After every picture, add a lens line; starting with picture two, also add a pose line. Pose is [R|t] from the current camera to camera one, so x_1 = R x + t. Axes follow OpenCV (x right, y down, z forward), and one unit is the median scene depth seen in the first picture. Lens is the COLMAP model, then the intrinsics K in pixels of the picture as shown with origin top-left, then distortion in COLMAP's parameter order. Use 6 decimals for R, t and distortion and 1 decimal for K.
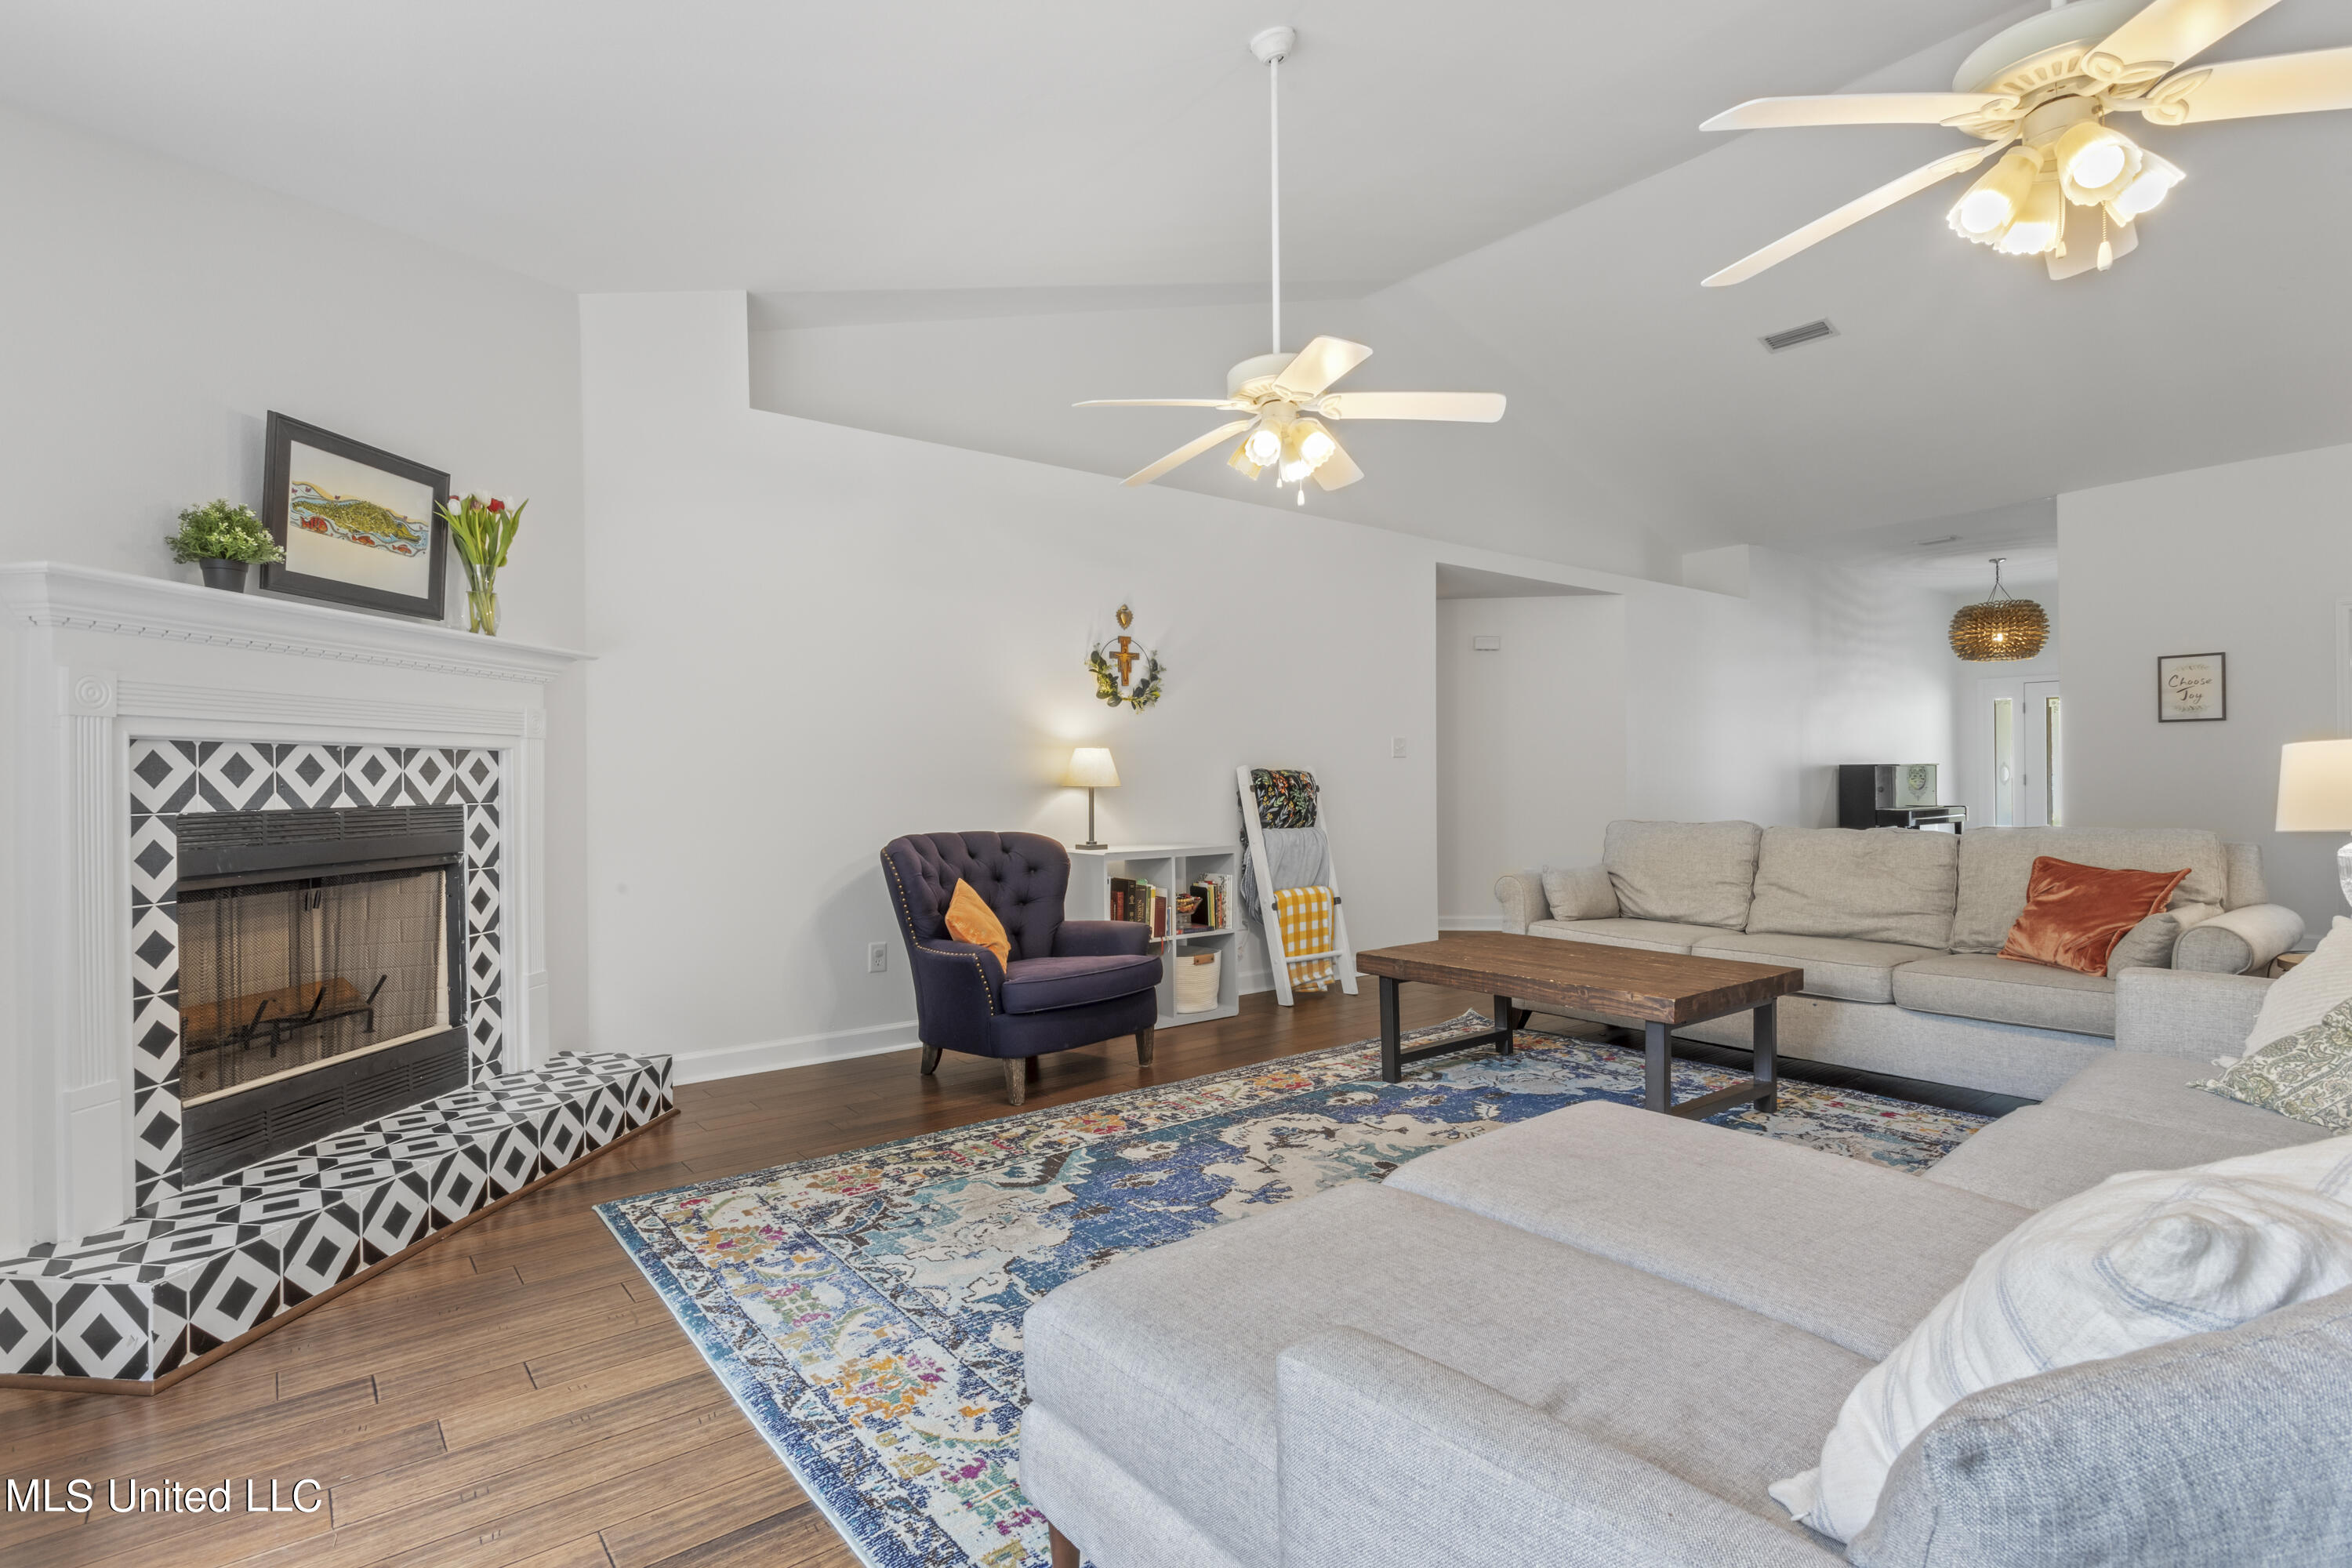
lens RADIAL K [[1146.8, 0, 1176.0], [0, 1146.8, 784.0], [0, 0, 1]] dist [-0.016273, 0.001184]
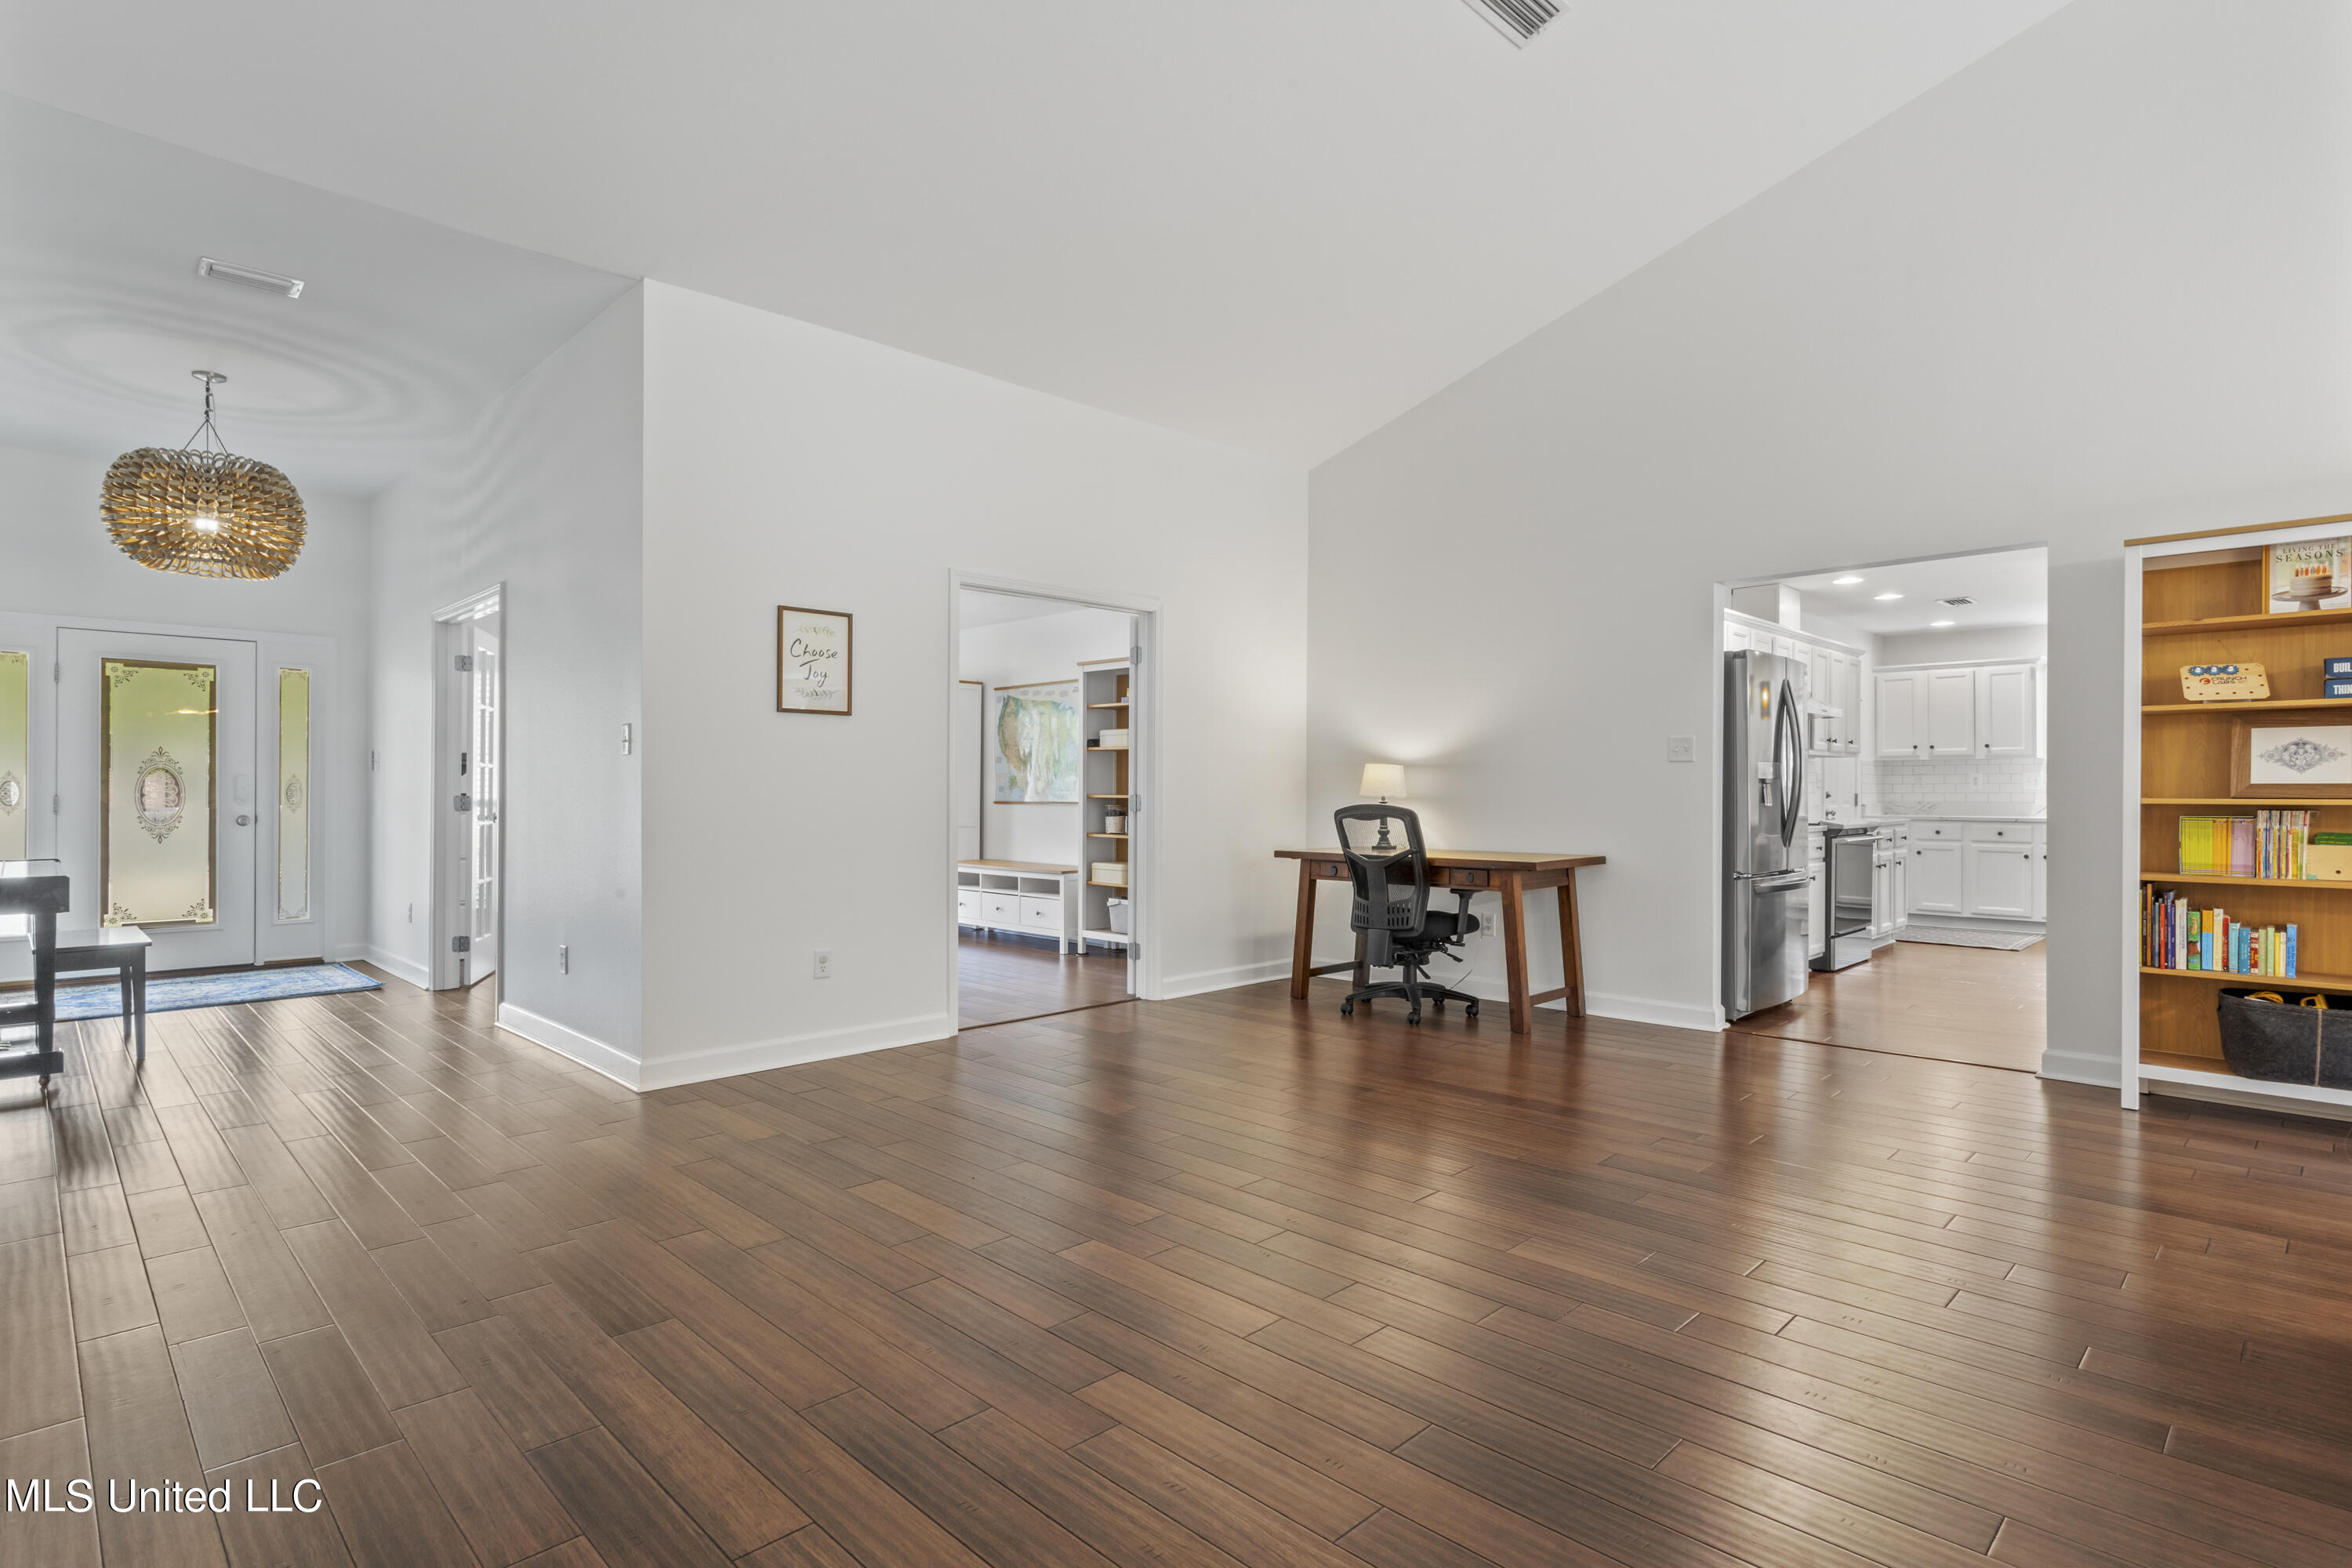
lens RADIAL K [[1172.5, 0, 1170.8], [0, 1172.5, 791.7], [0, 0, 1]] dist [-0.003889, 0.002153]
pose [[-0.111759, 0.008194, 0.993702, 0.433932], [0.005228, 0.999957, -0.007658, -0.009920], [-0.993722, 0.004339, -0.111797, 1.788015]]
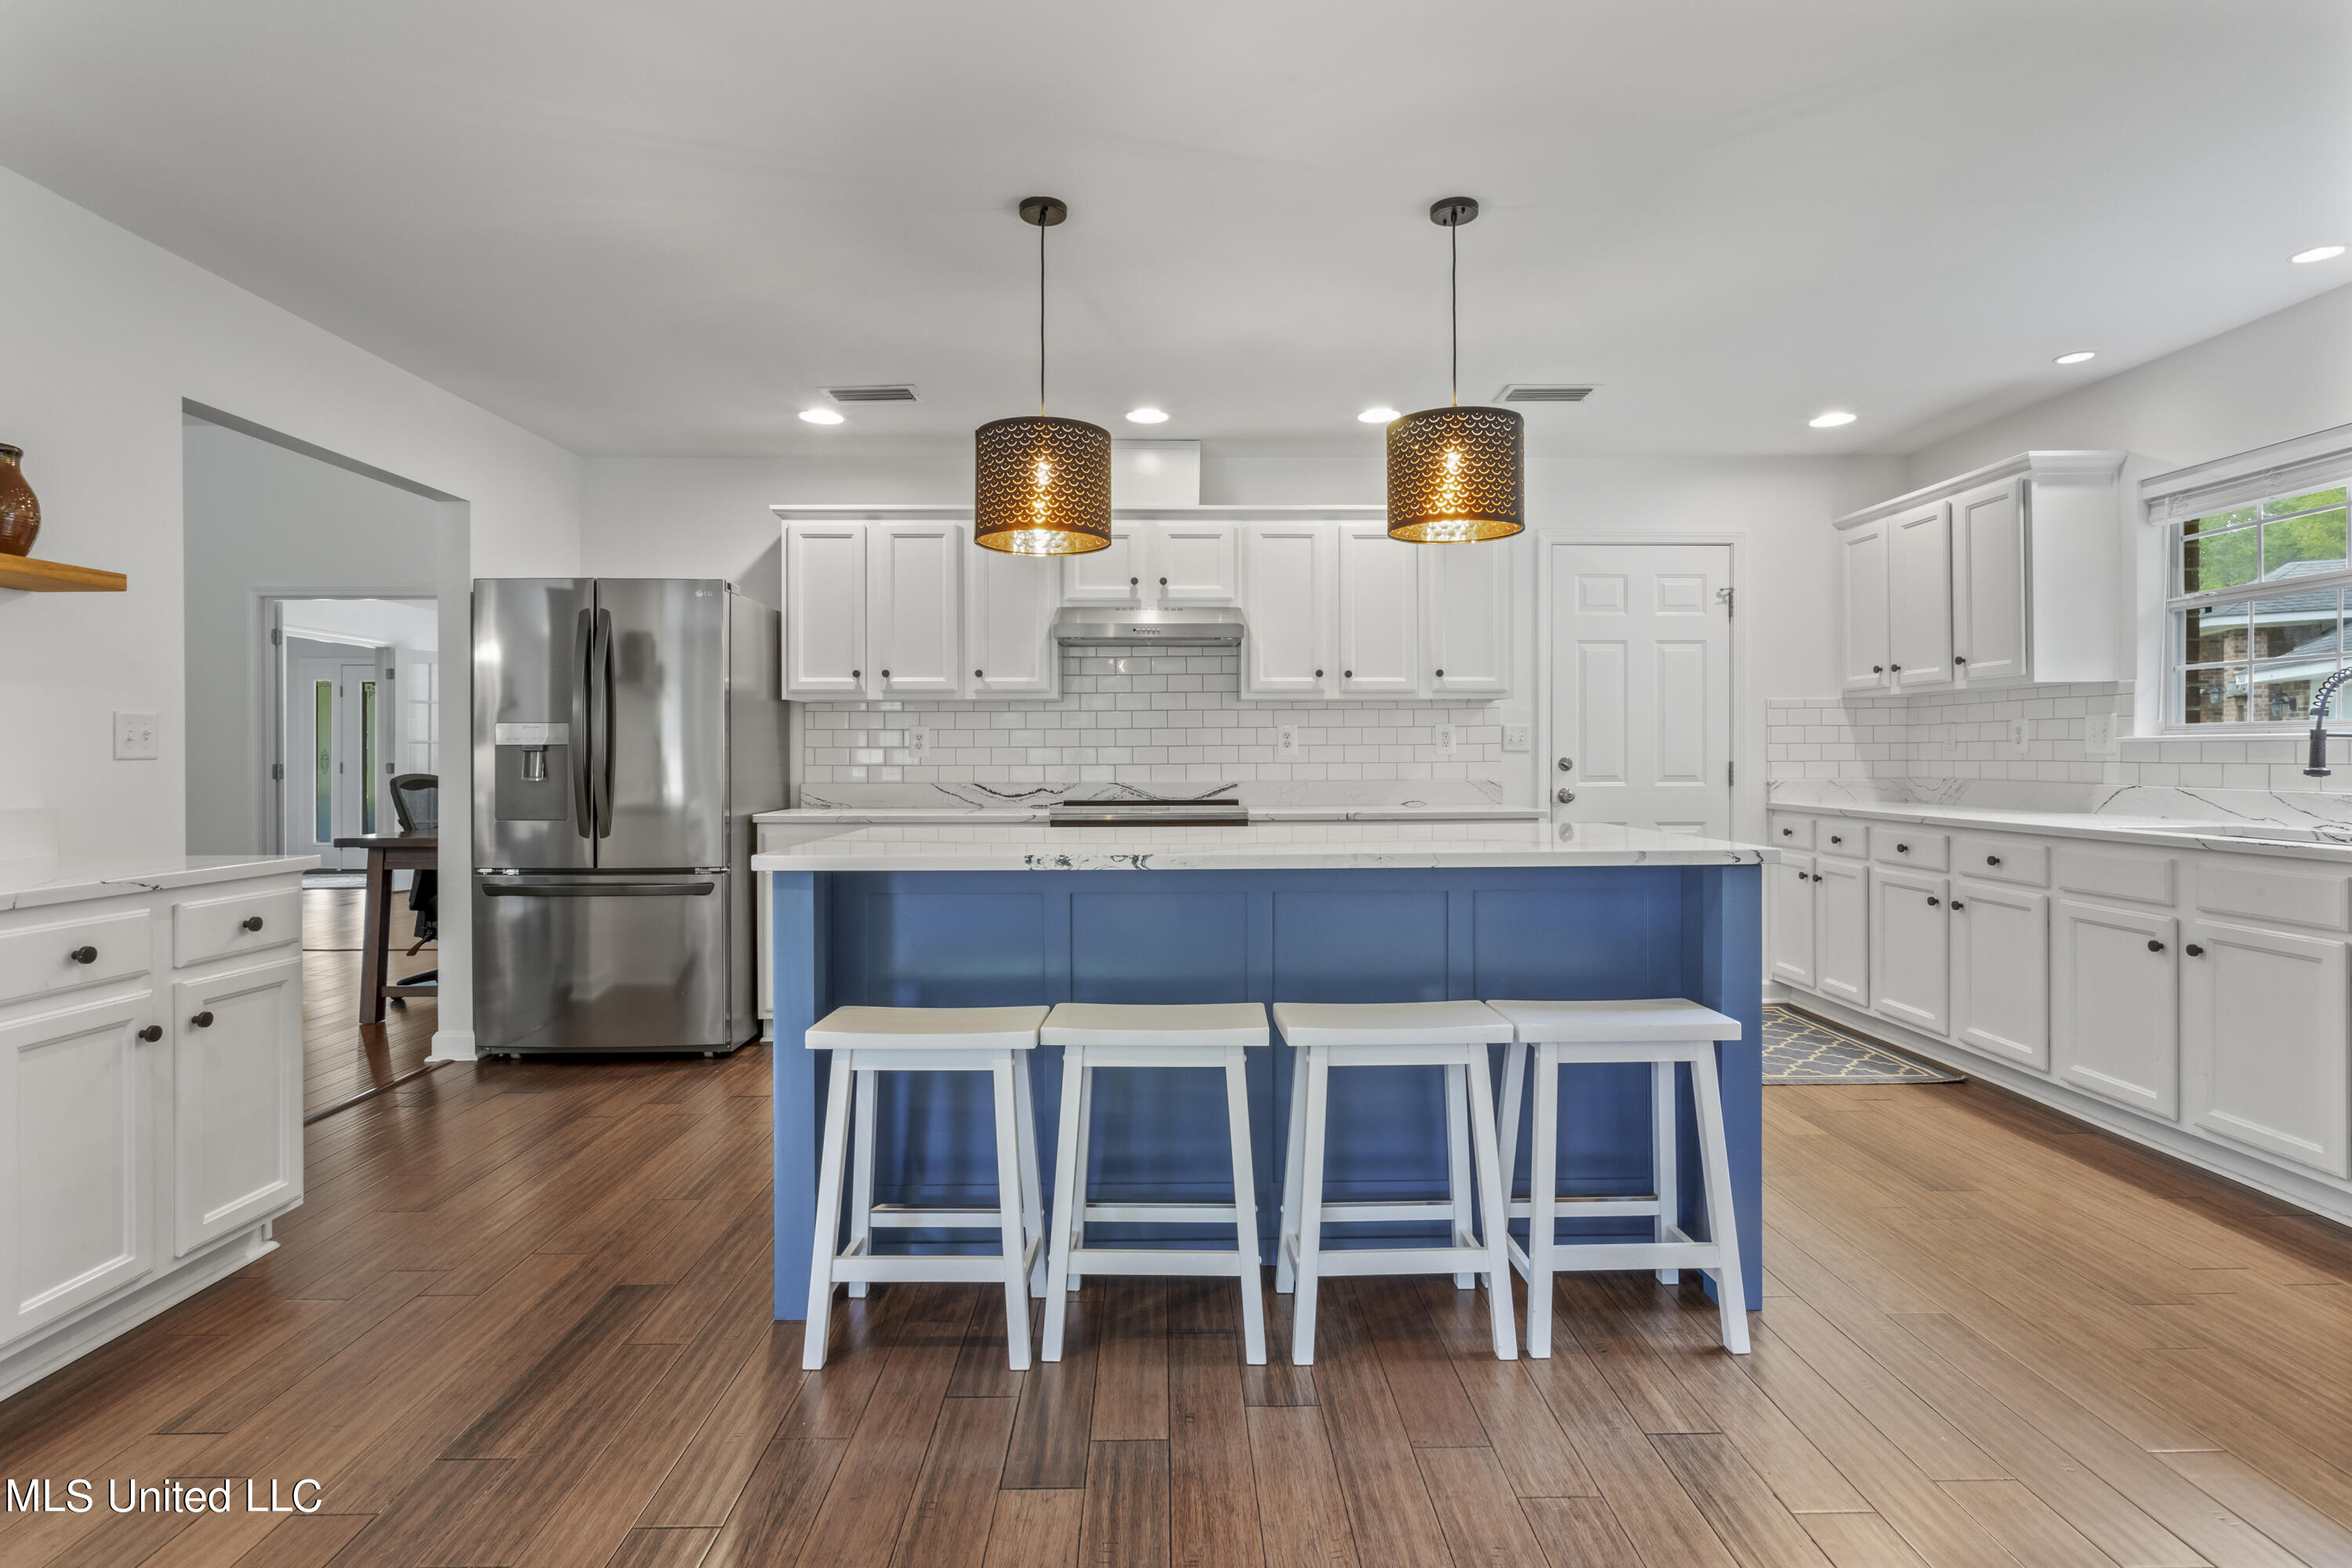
lens RADIAL K [[1161.4, 0, 1176.3], [0, 1161.4, 753.0], [0, 0, 1]] dist [-0.005443, 0.000693]
pose [[0.604886, 0.008141, 0.796271, 1.379731], [0.000893, 0.999940, -0.010902, -0.013559], [-0.796312, 0.007306, 0.604842, -0.431110]]
